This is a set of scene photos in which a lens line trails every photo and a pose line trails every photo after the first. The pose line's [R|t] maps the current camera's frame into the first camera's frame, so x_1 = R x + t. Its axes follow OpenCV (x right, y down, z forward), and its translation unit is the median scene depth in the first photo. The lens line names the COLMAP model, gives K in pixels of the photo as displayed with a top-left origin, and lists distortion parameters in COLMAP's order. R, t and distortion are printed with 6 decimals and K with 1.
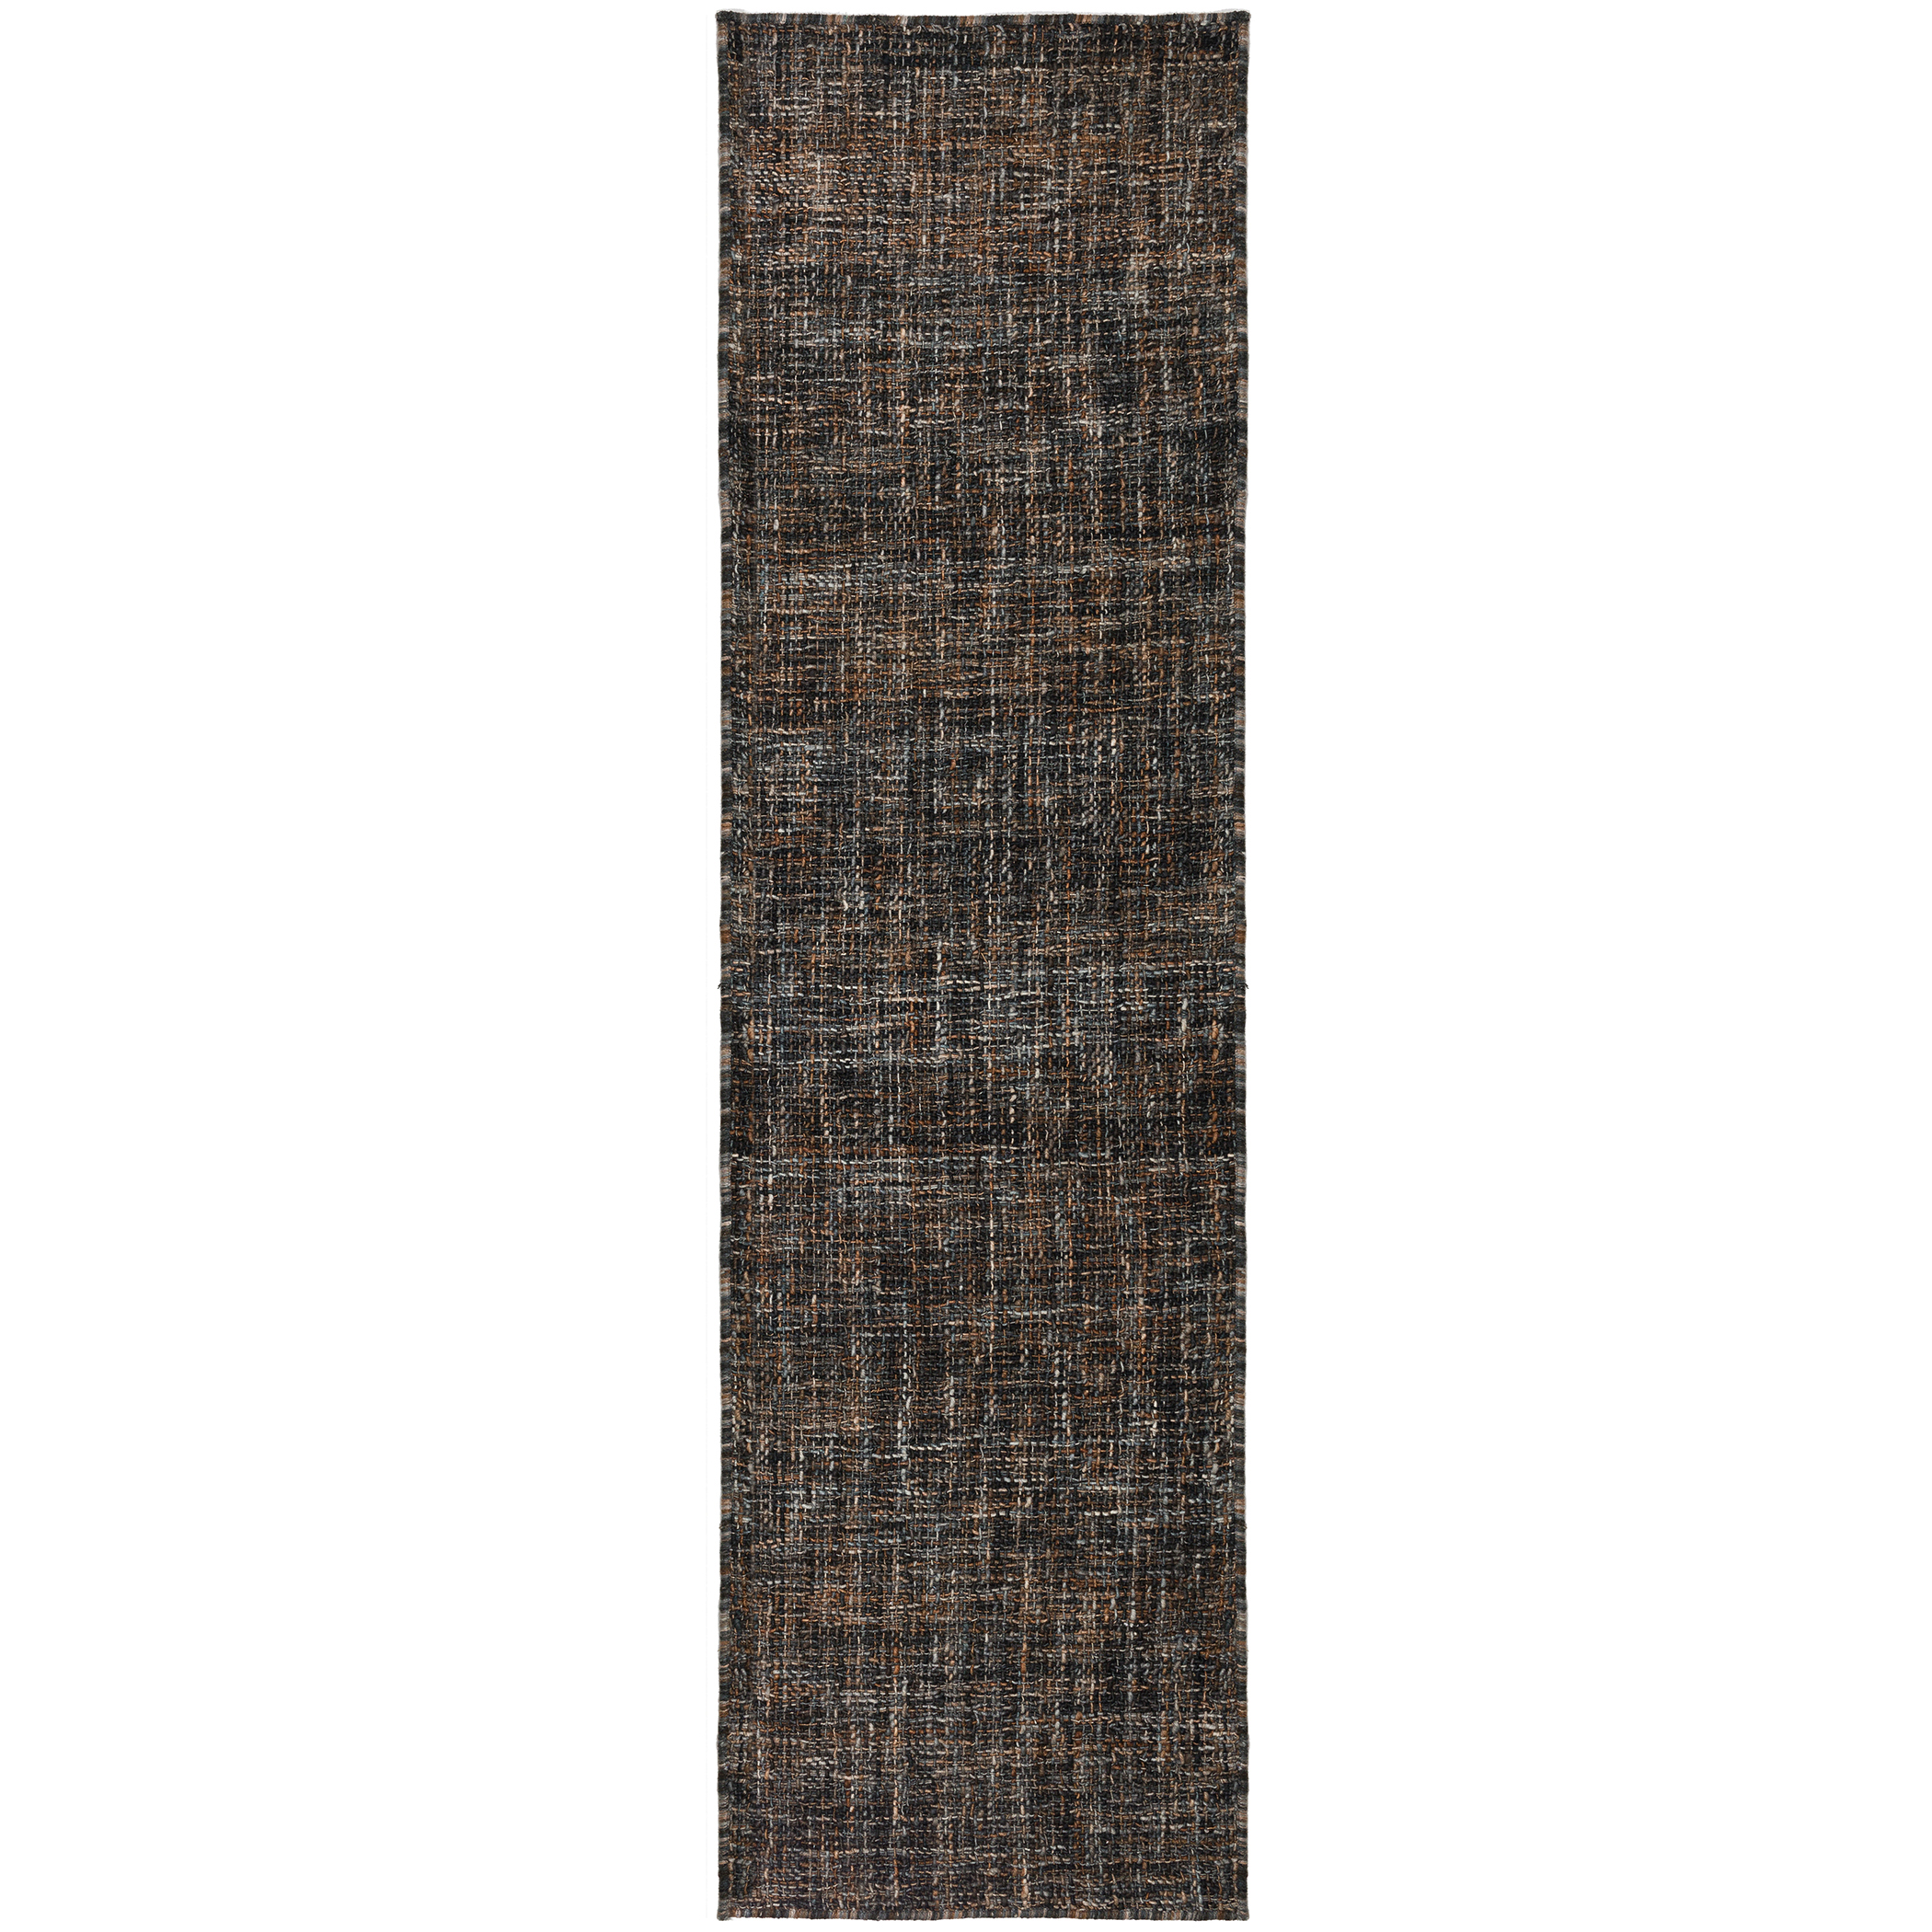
lens RADIAL K [[2275.4, 0, 966.6], [0, 2275.4, 966.2], [0, 0, 1]] dist [0.009981, 0.000000]
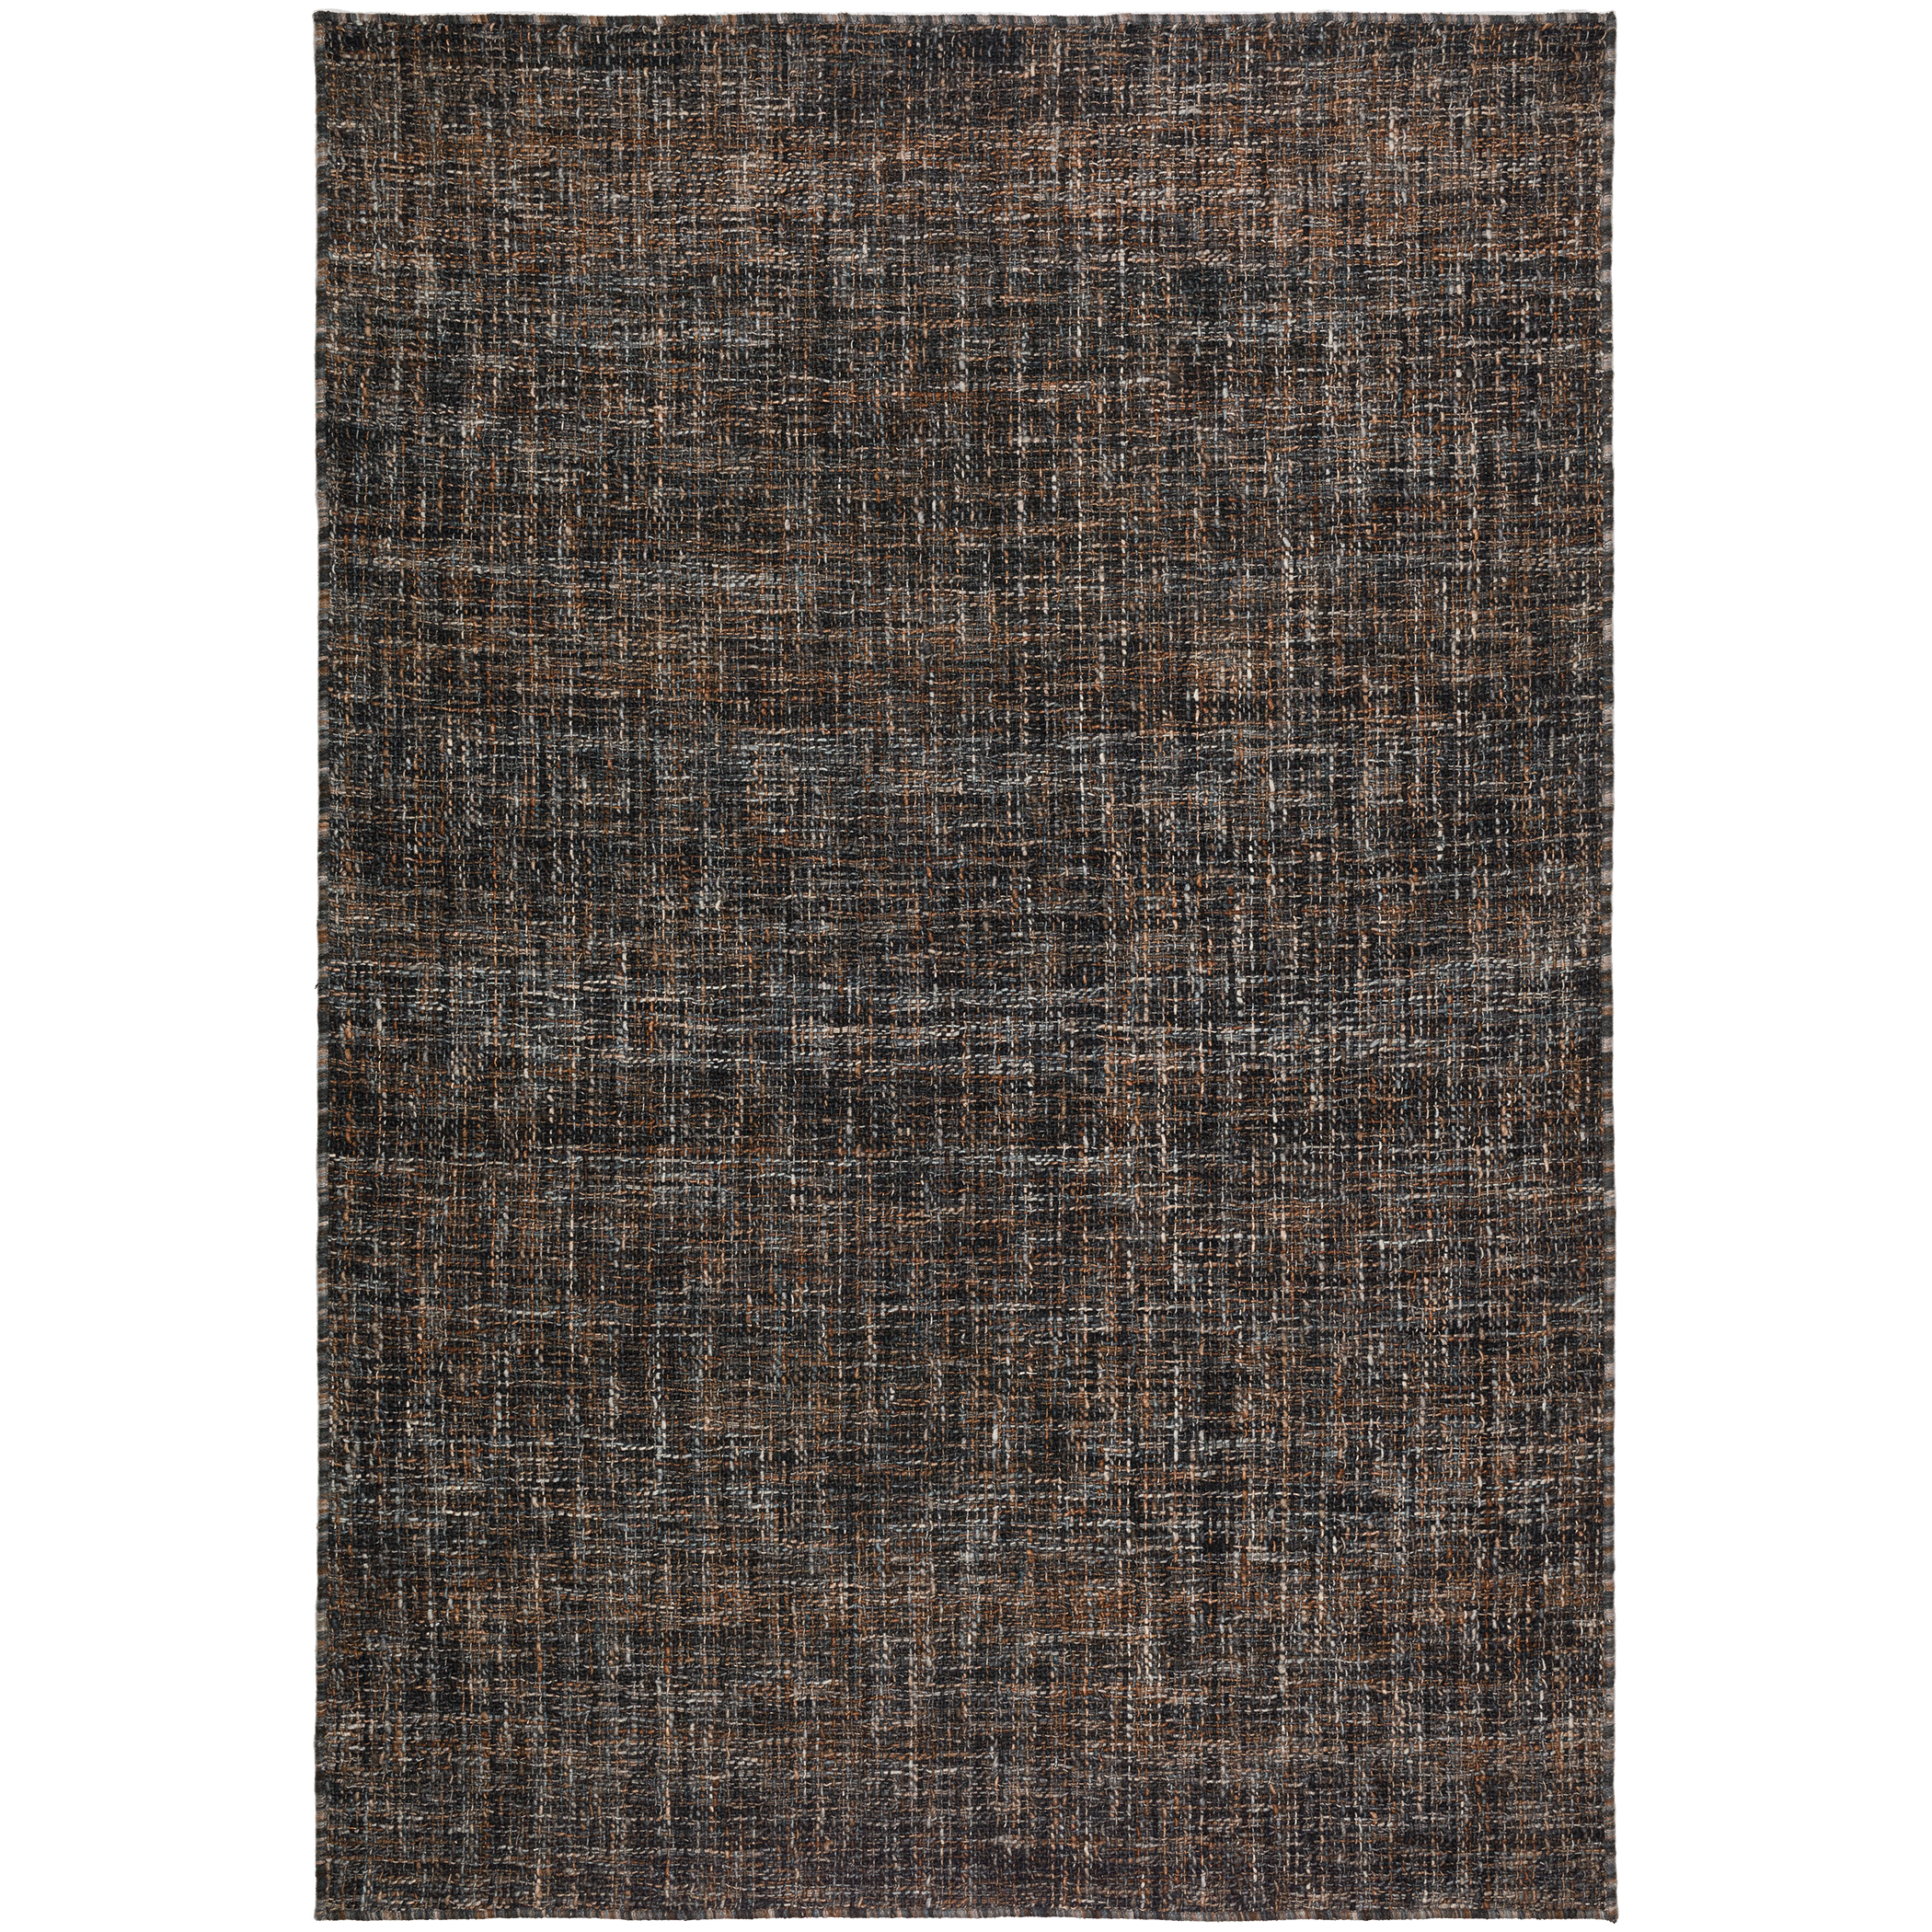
lens RADIAL K [[2275.4, 0, 965.4], [0, 2275.4, 965.8], [0, 0, 1]] dist [0.009981, 0.000000]
pose [[0.999999, 0.000282, 0.001582, 0.174572], [-0.000282, 1.000000, -0.000154, 0.000045], [-0.001582, 0.000154, 0.999999, -0.000722]]
